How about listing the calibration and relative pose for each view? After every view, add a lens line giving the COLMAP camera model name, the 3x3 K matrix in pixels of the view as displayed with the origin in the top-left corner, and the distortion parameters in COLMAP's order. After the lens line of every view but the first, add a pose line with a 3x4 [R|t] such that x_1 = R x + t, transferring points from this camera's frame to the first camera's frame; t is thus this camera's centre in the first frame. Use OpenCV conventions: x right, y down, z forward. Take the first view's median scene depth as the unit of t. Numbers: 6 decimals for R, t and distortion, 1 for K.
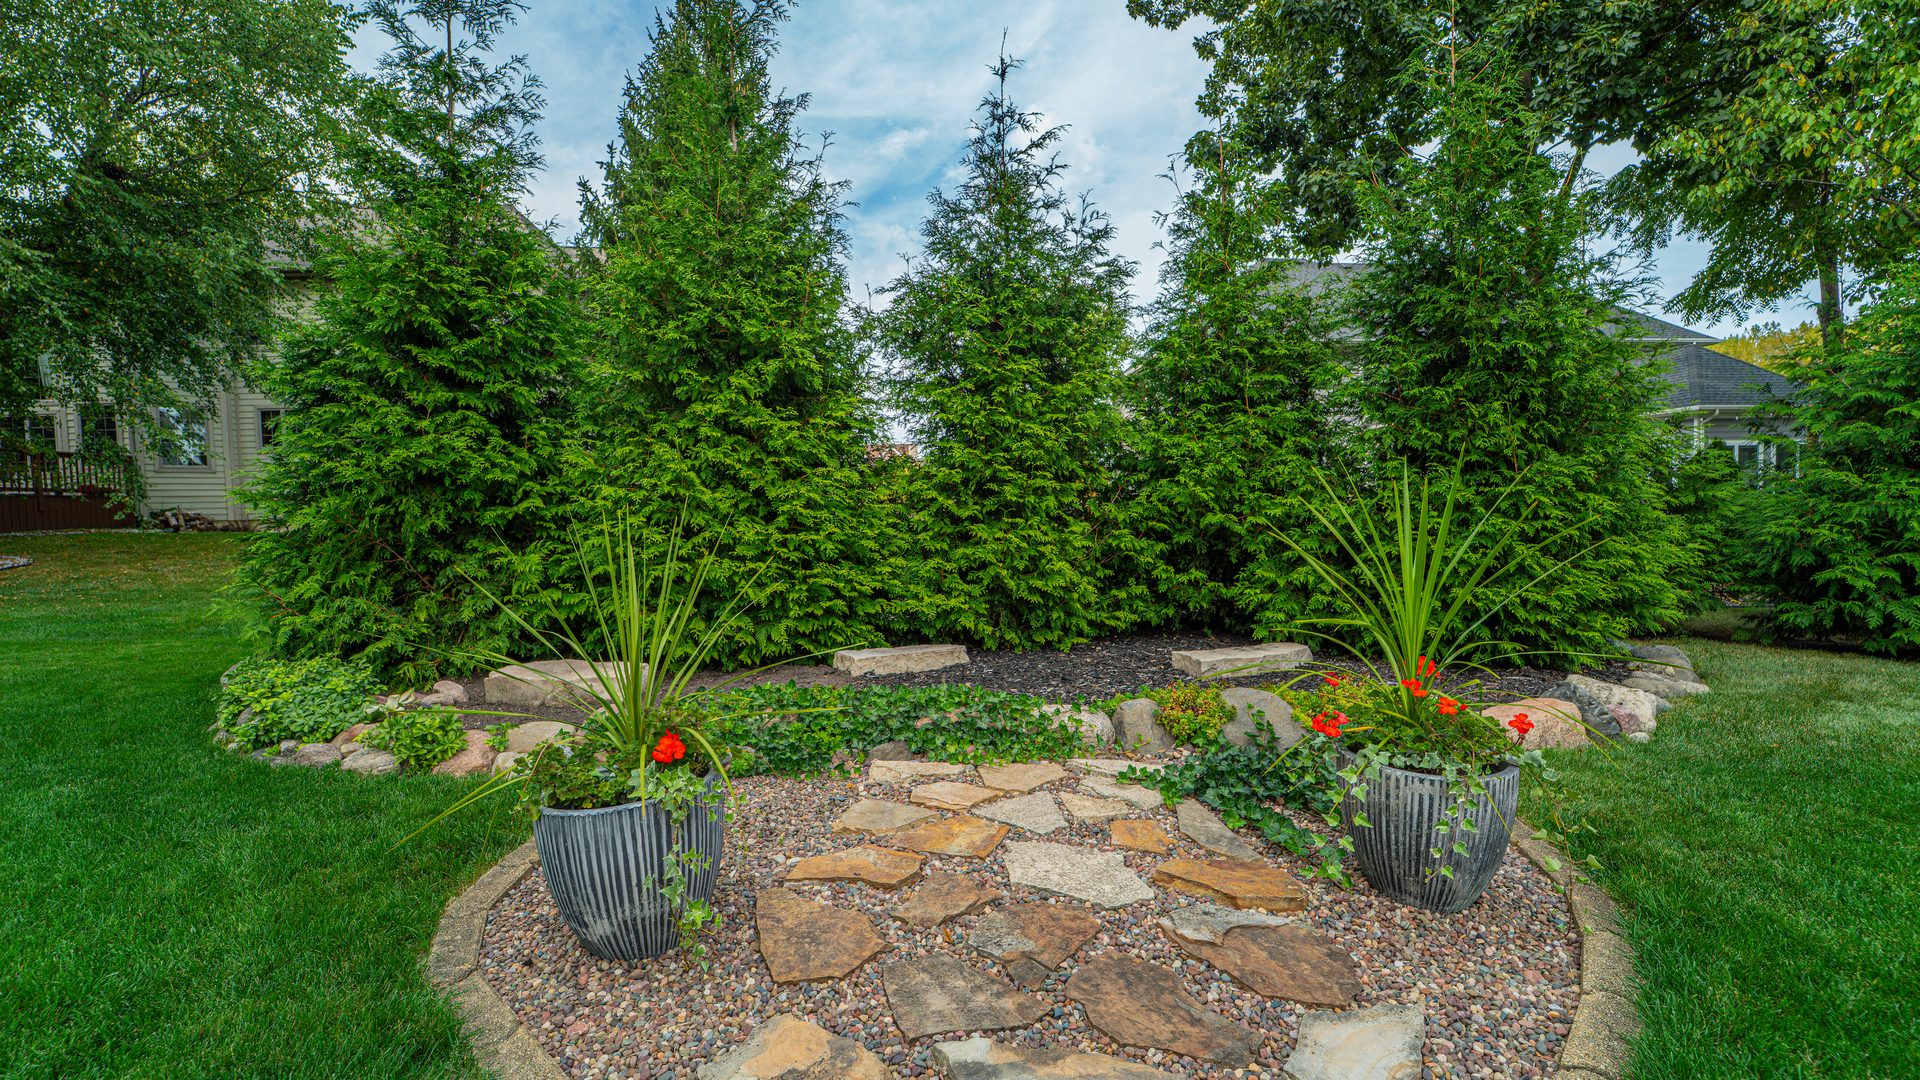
lens RADIAL K [[776.3, 0, 969.1], [0, 776.3, 537.7], [0, 0, 1]] dist [-0.001719, -0.000257]
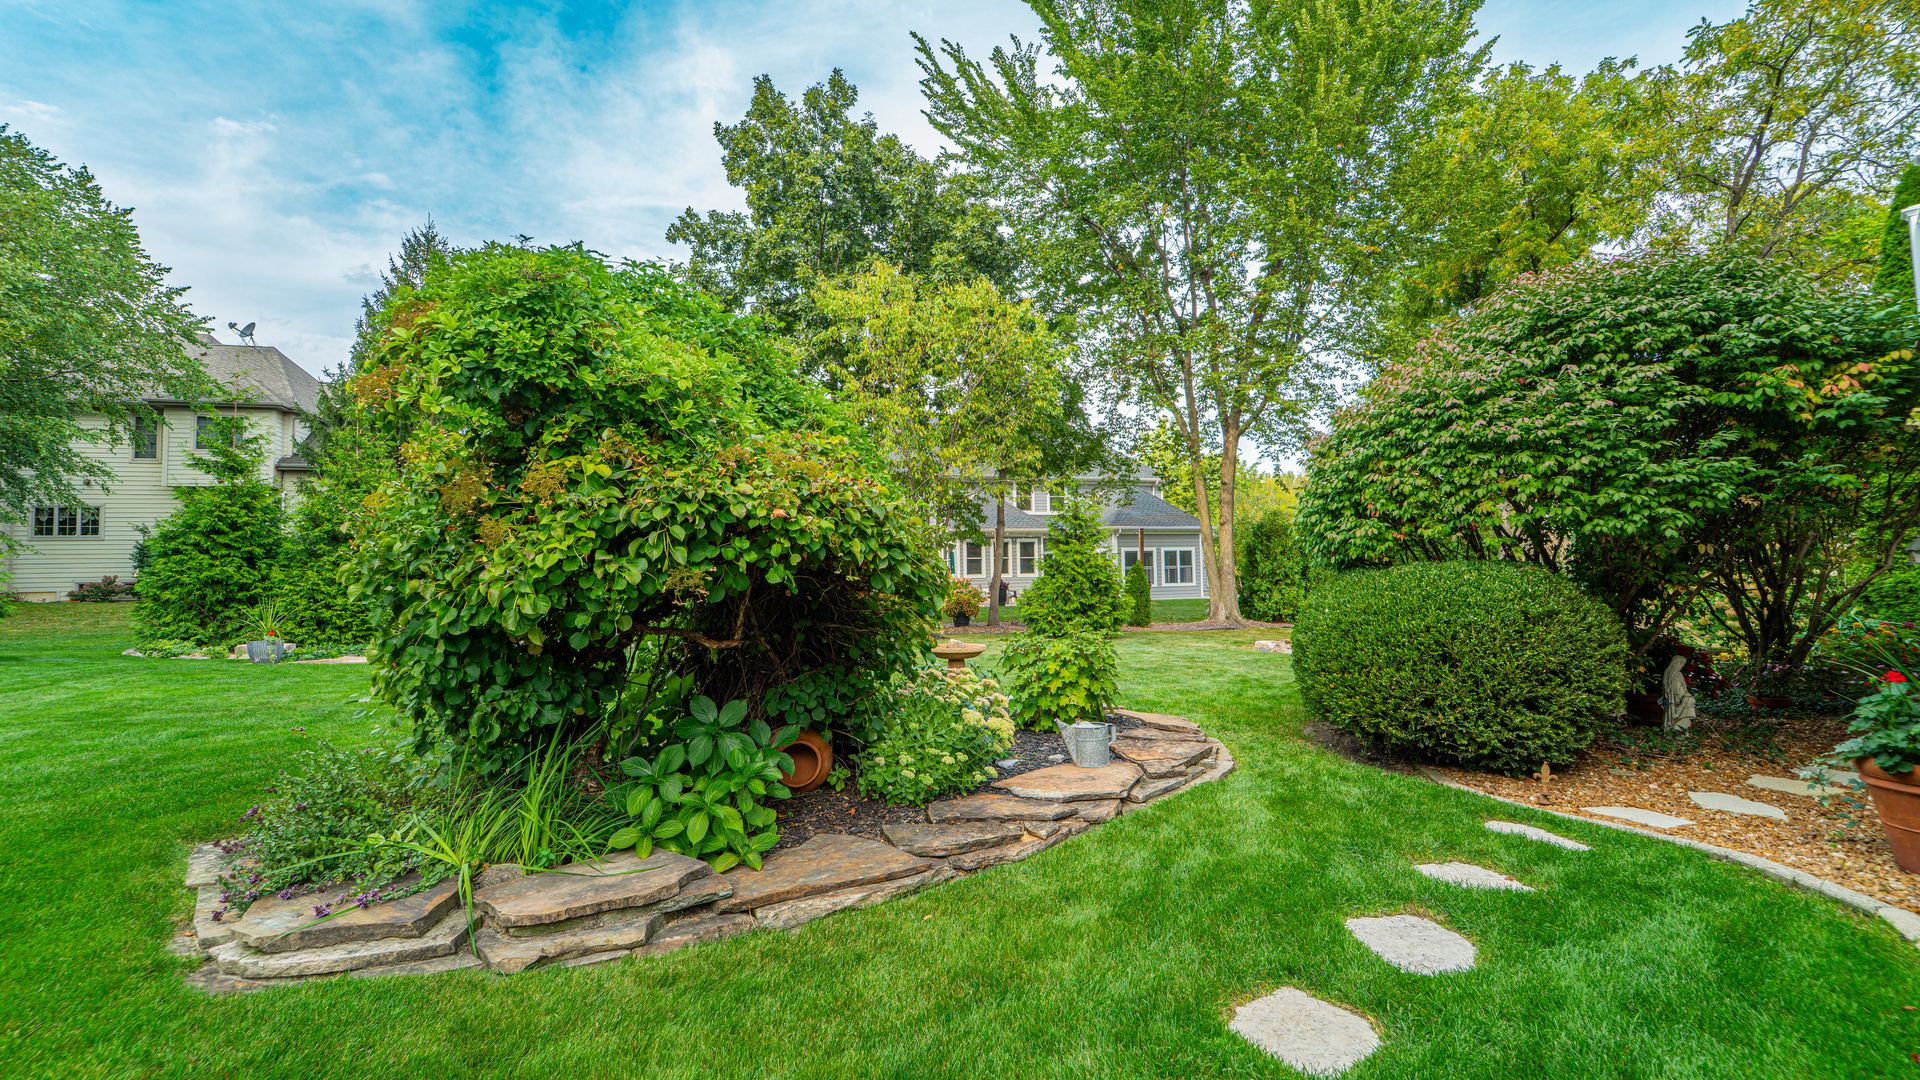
lens RADIAL K [[776.3, 0, 952.5], [0, 776.3, 549.6], [0, 0, 1]] dist [-0.001719, -0.000257]
pose [[0.985970, 0.019153, 0.165819, 1.490354], [-0.006986, 0.997260, -0.073648, -0.002230], [-0.166775, 0.071456, 0.983402, -2.254055]]
